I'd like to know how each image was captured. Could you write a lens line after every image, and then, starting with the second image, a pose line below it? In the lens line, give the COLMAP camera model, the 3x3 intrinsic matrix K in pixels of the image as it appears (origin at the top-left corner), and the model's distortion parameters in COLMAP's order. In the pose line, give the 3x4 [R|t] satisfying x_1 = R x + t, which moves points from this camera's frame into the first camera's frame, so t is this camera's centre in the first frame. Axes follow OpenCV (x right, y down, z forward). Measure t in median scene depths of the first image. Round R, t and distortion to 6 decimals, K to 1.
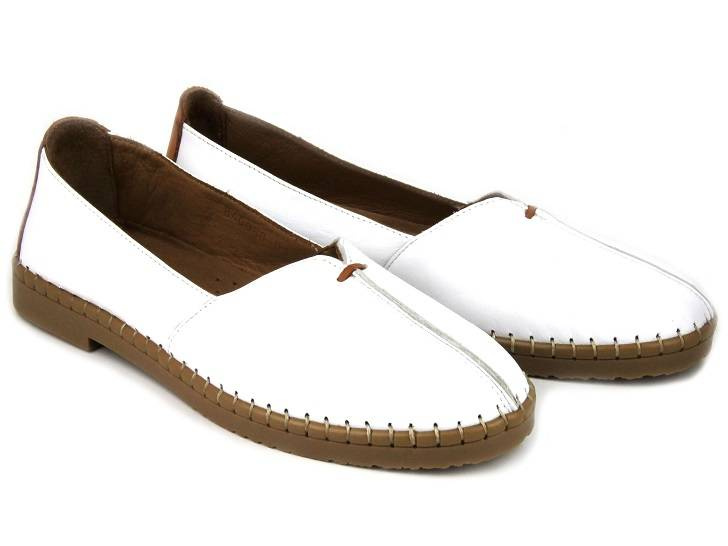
lens RADIAL K [[2165.1, 0, 362.4], [0, 2165.1, 272.9], [0, 0, 1]] dist [-0.185846, 0.000000]
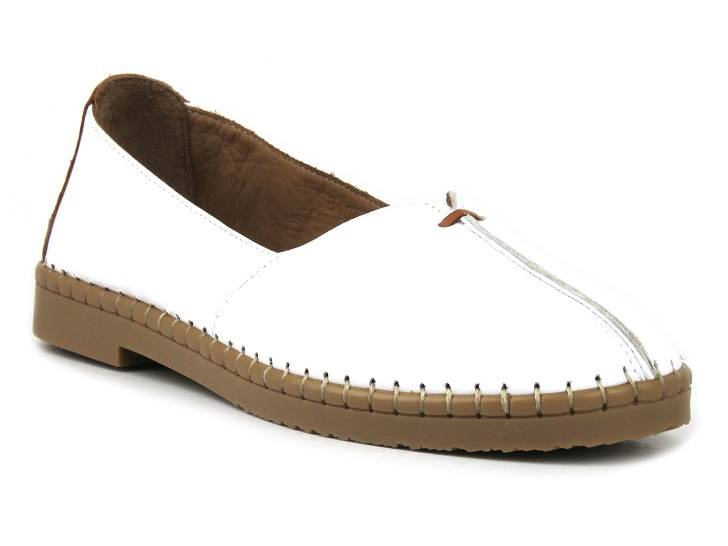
lens RADIAL K [[4324.8, 0, 364.6], [0, 4324.8, 273.0], [0, 0, 1]] dist [-0.056031, 0.000000]
pose [[0.982344, 0.045288, -0.181517, 0.221490], [-0.092127, 0.961562, -0.258674, 0.384433], [0.162825, 0.270829, 0.948757, -0.374971]]
